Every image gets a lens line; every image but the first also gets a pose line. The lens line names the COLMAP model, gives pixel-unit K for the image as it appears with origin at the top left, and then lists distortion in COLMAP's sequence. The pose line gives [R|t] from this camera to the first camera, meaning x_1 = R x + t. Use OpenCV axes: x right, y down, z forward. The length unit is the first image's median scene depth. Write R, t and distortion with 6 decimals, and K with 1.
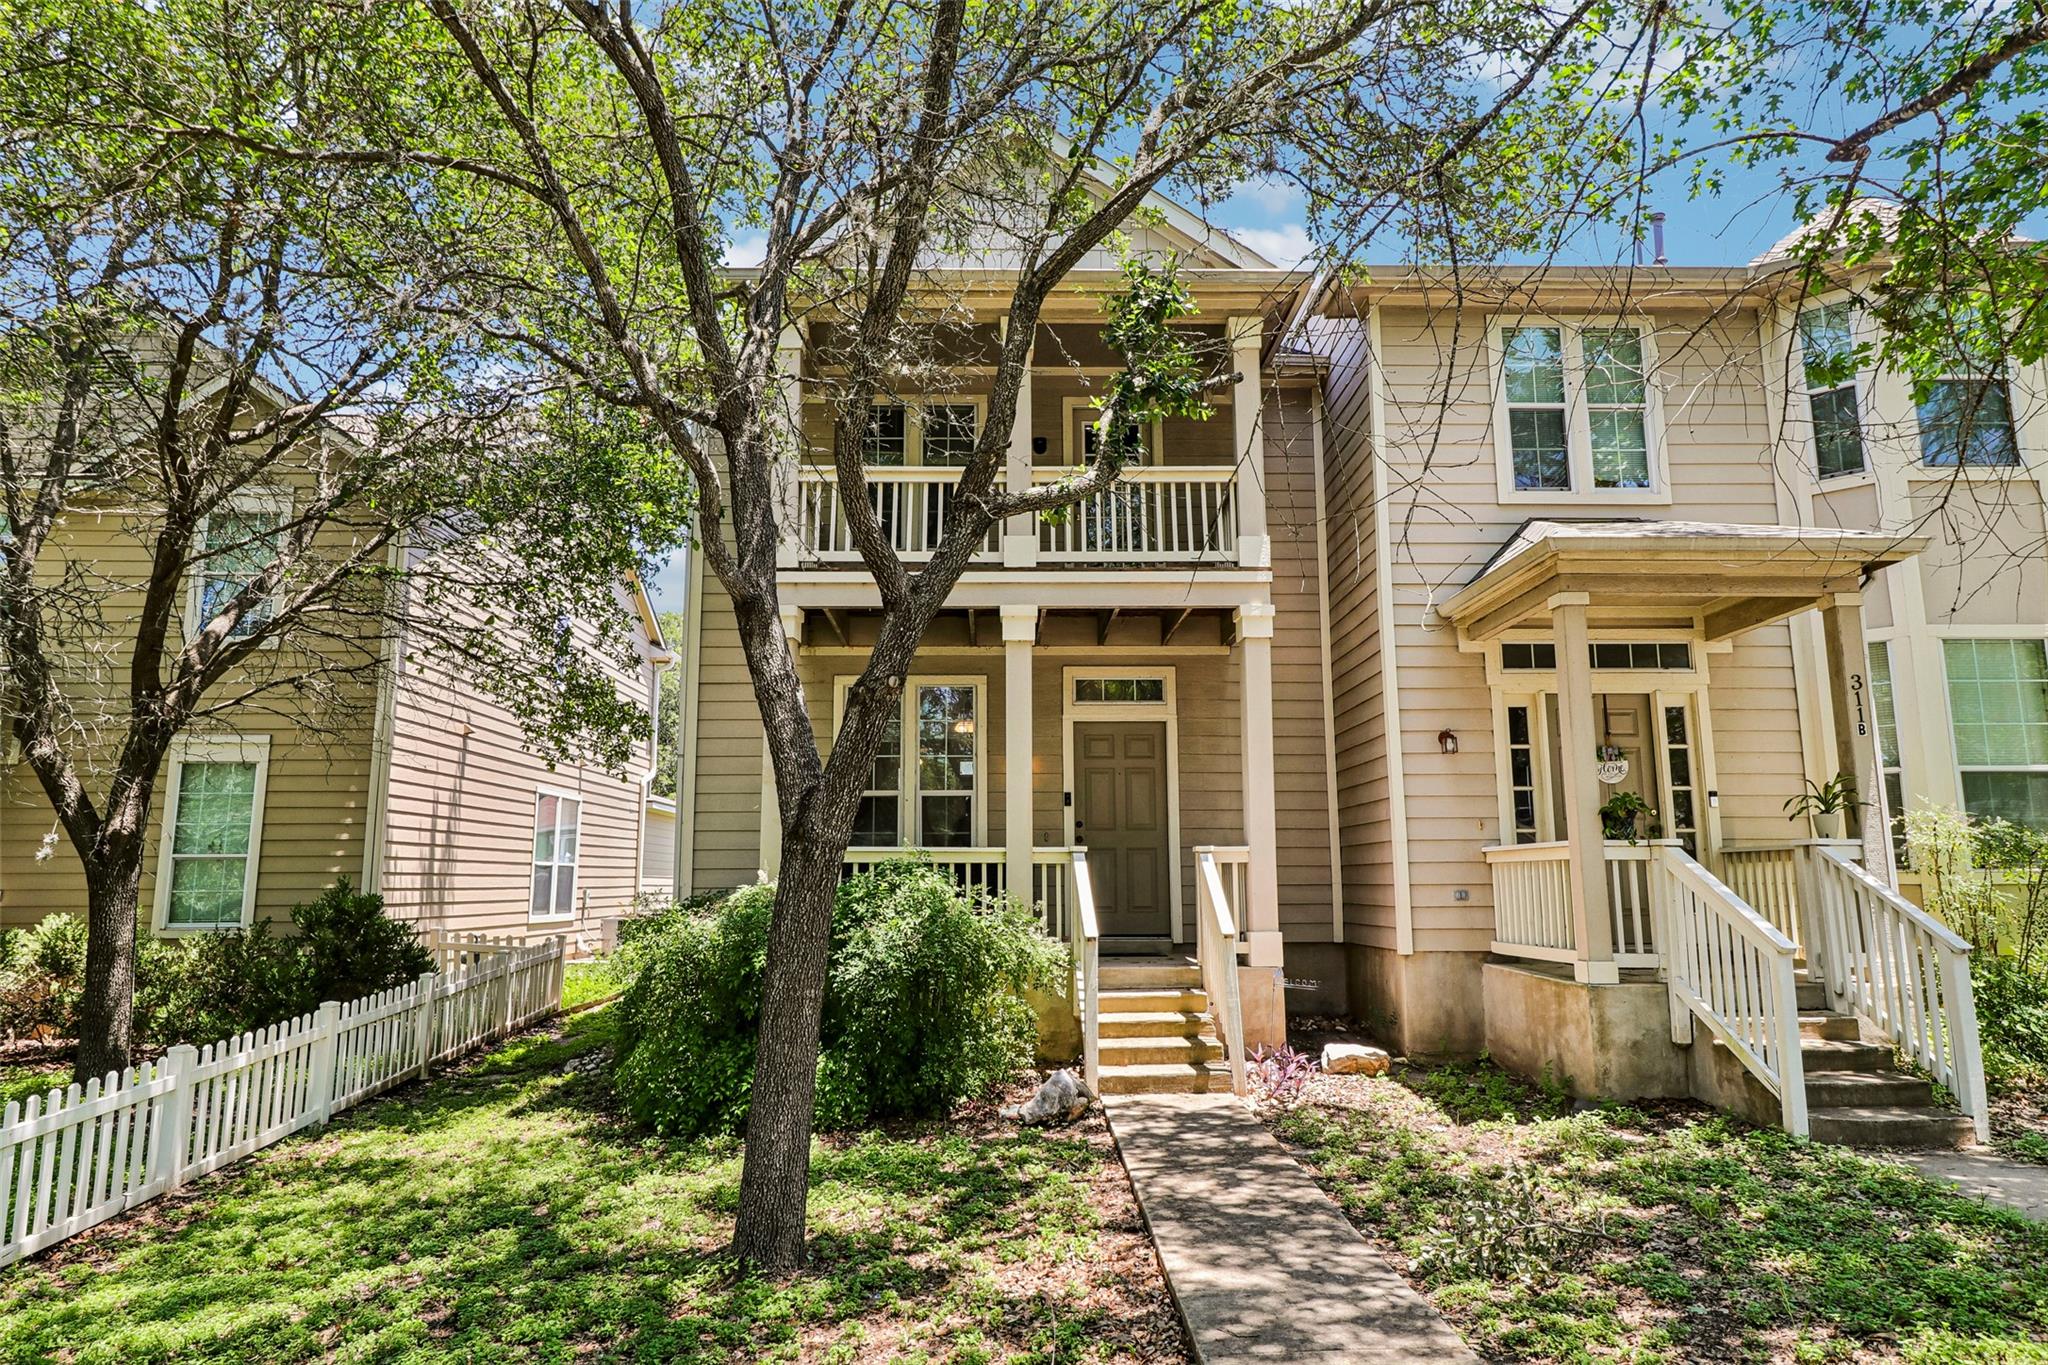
lens RADIAL K [[1297.8, 0, 1025.1], [0, 1297.8, 677.5], [0, 0, 1]] dist [0.005627, 0.004318]
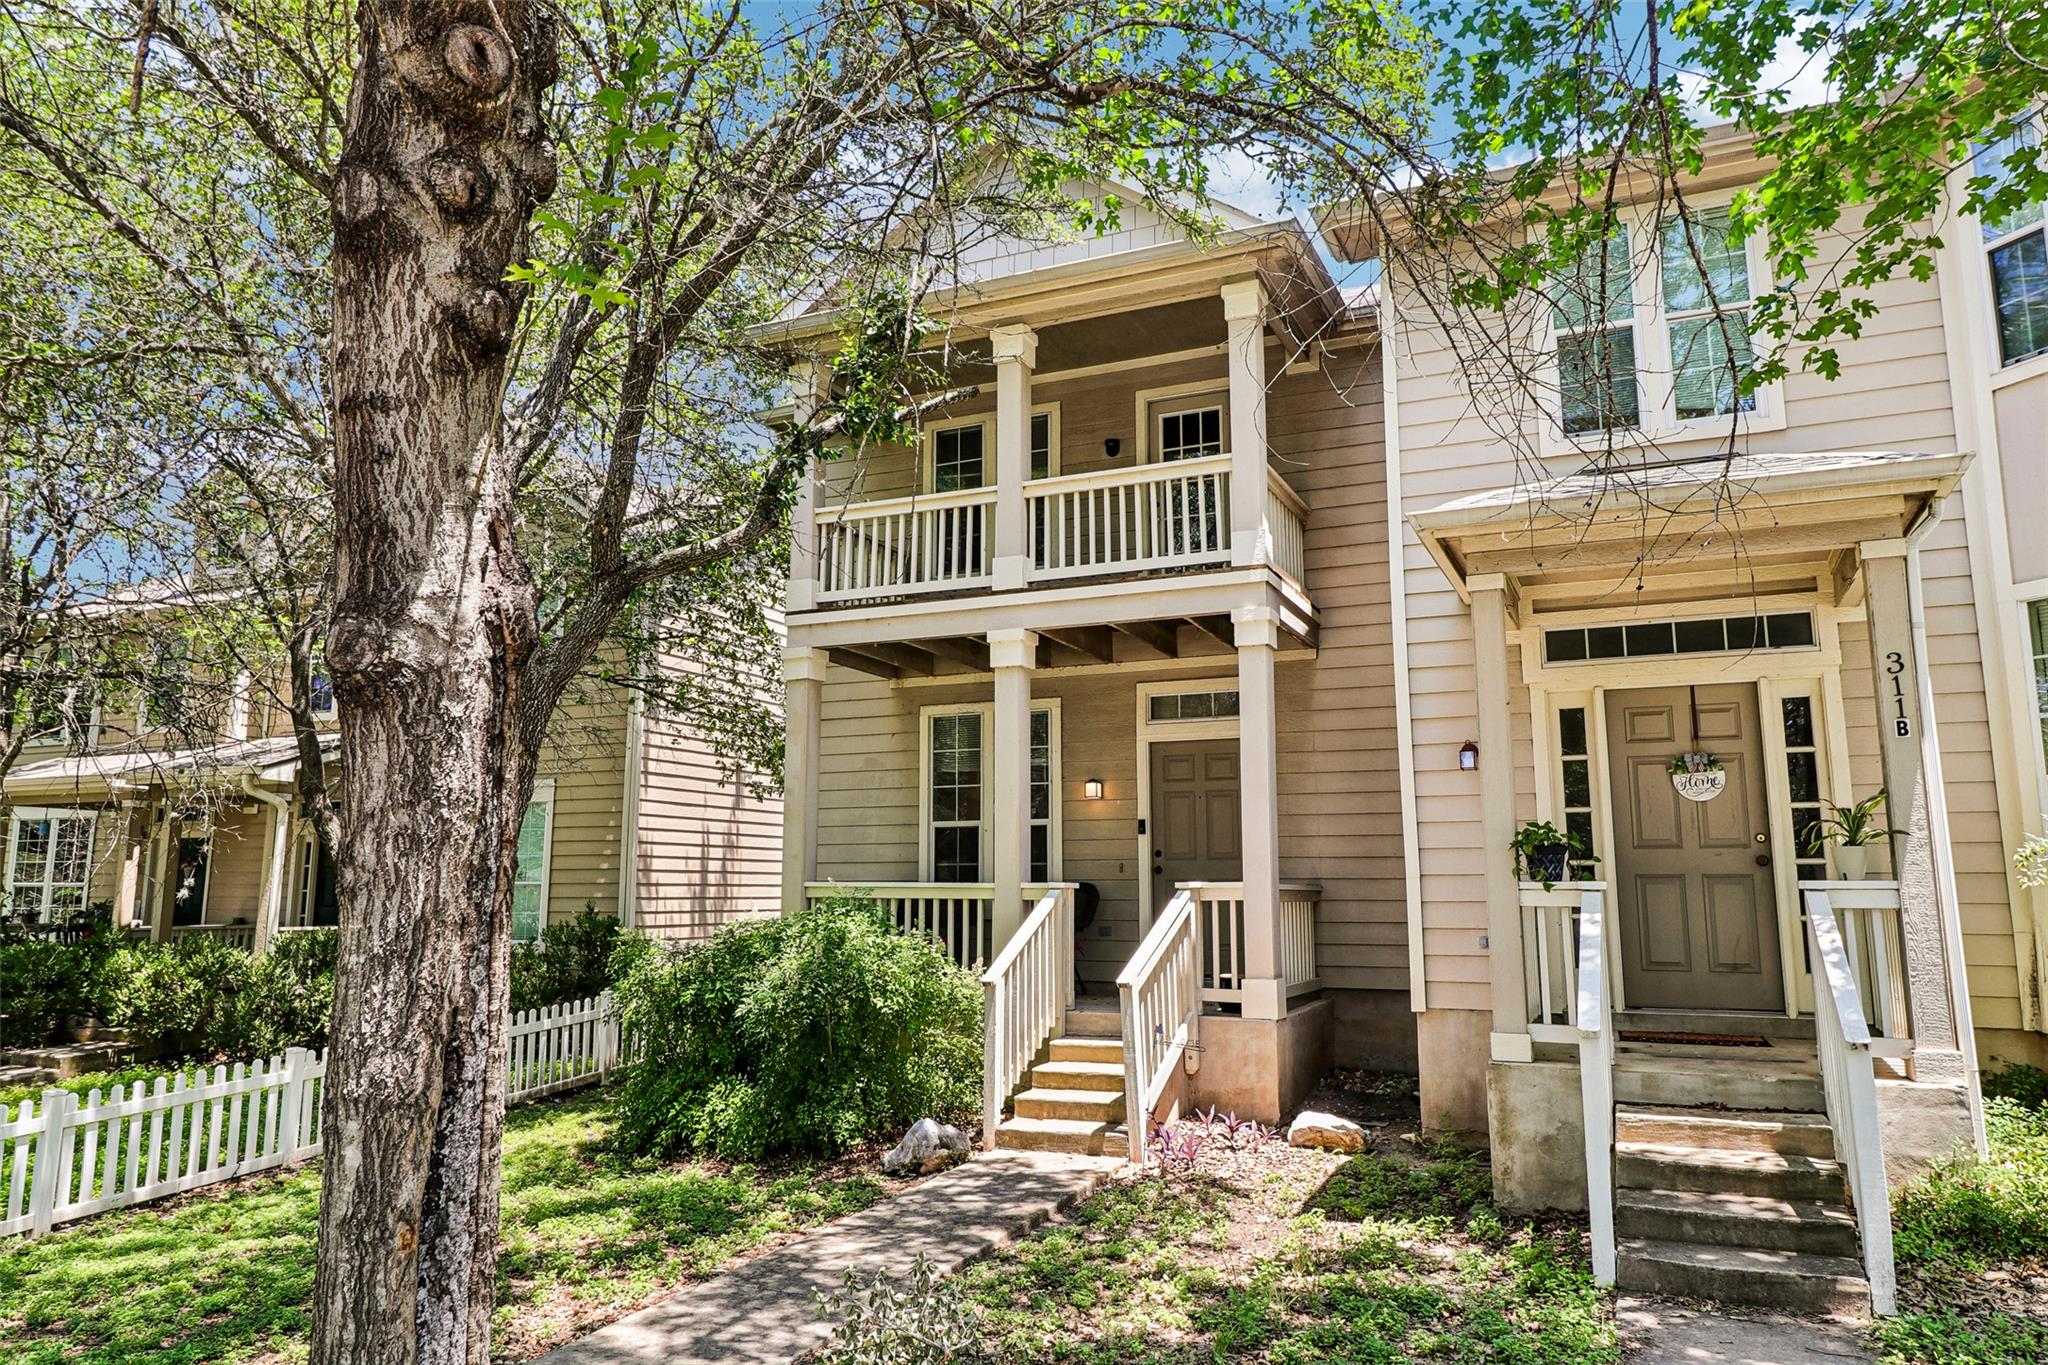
lens RADIAL K [[1376.5, 0, 1028.3], [0, 1376.5, 685.3], [0, 0, 1]] dist [0.011046, -0.002606]
pose [[0.903178, -0.059963, -0.425059, 0.440406], [0.063939, 0.997942, -0.004921, -0.008656], [0.424479, -0.022733, 0.905153, 0.086355]]
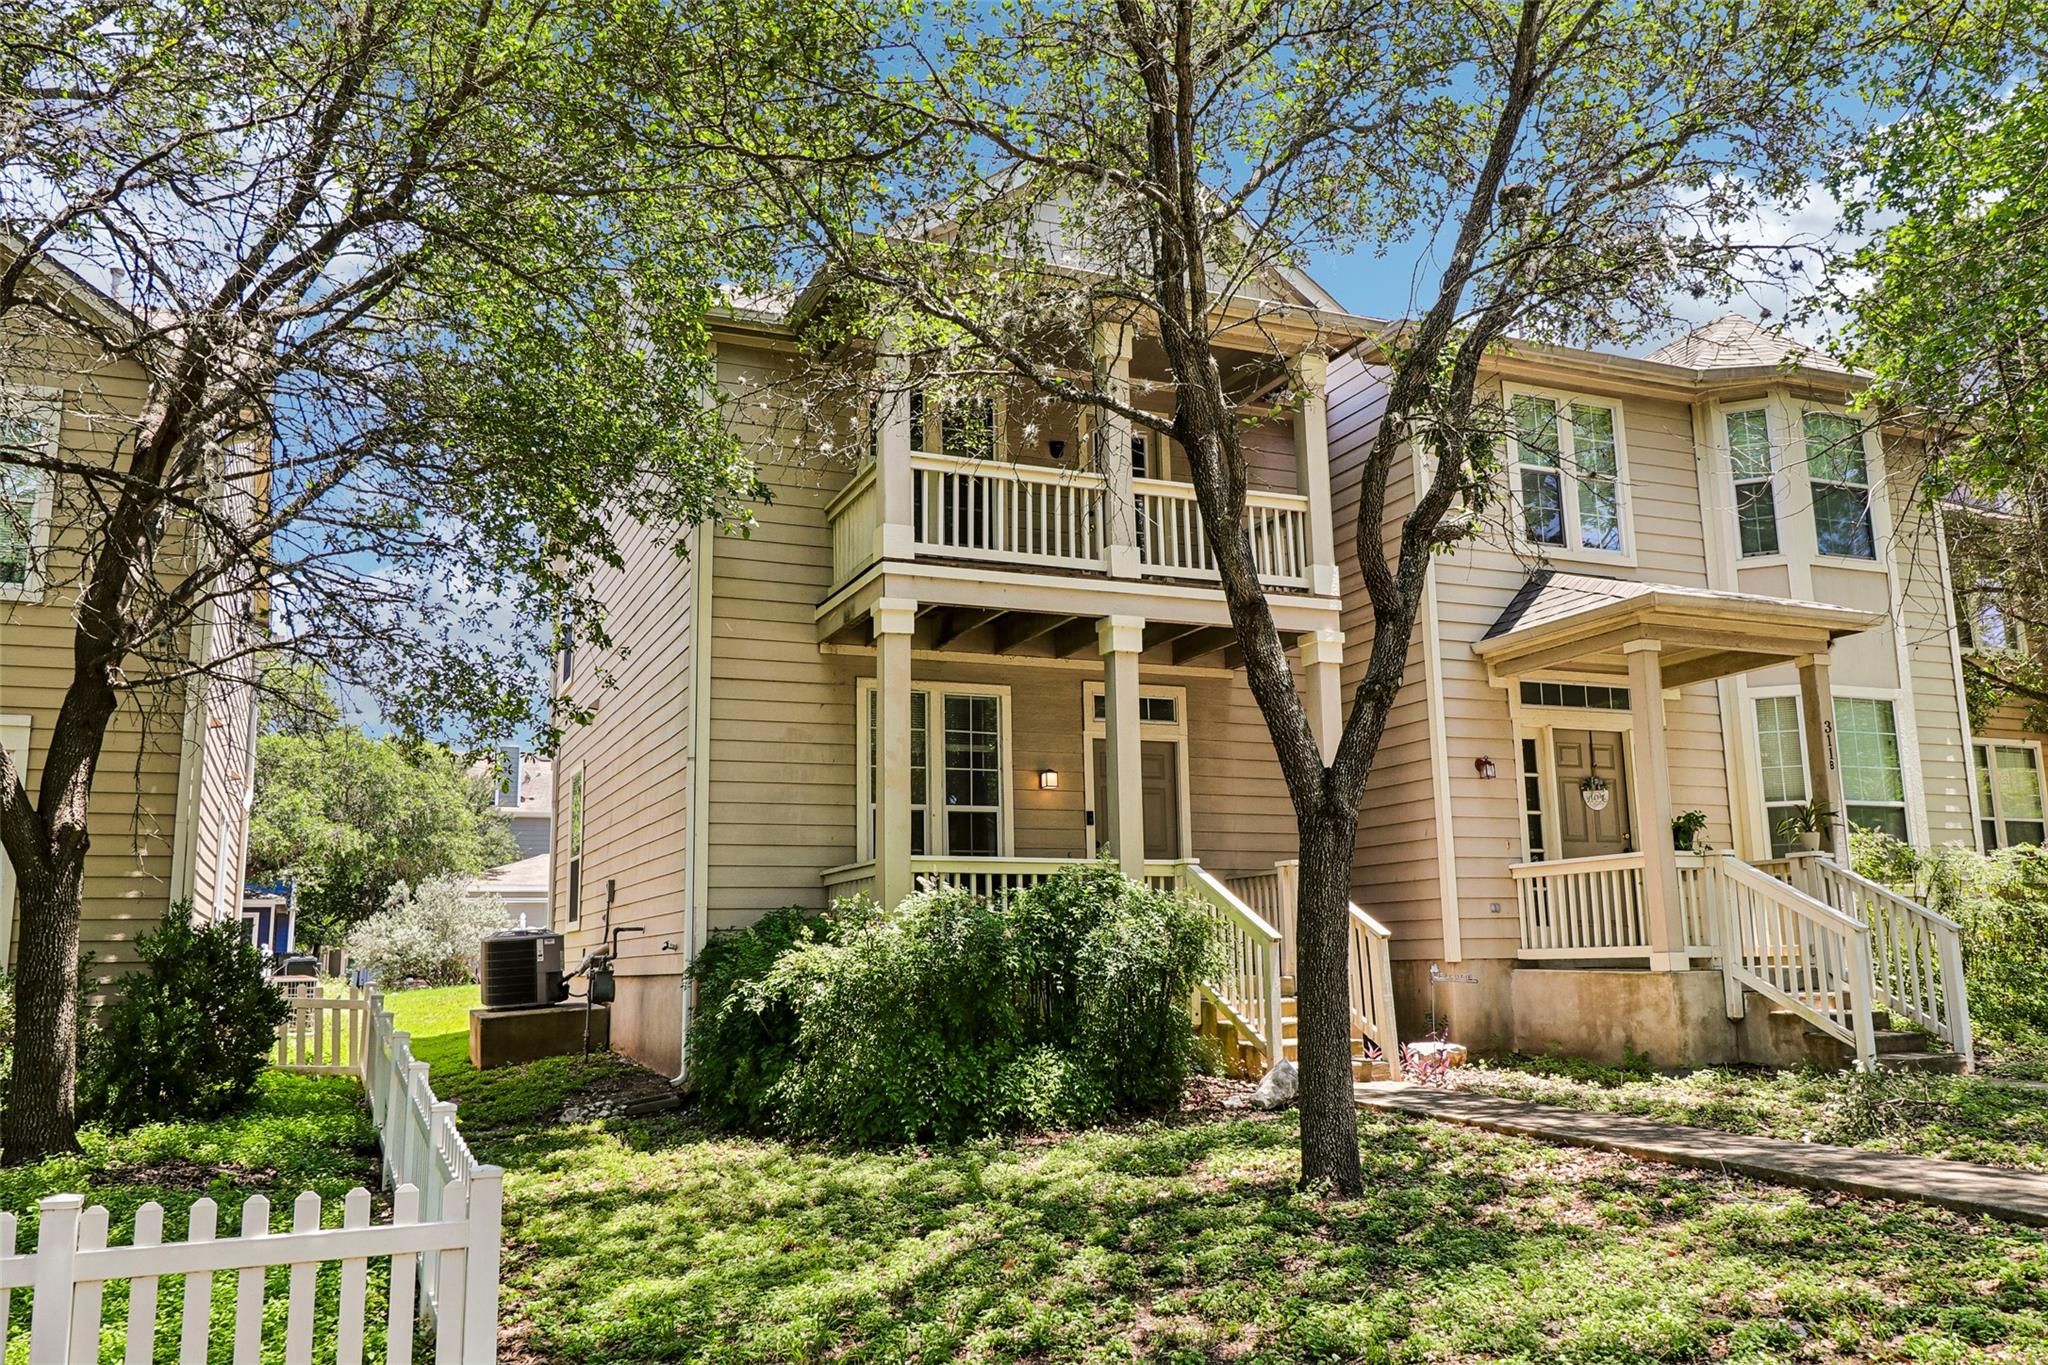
lens RADIAL K [[1665.7, 0, 1023.8], [0, 1665.7, 671.0], [0, 0, 1]] dist [0.001726, 0.002891]
pose [[0.922490, 0.054868, 0.382101, -0.563605], [-0.046074, 0.998421, -0.032134, 0.030489], [-0.383261, 0.012038, 0.923562, -0.145304]]
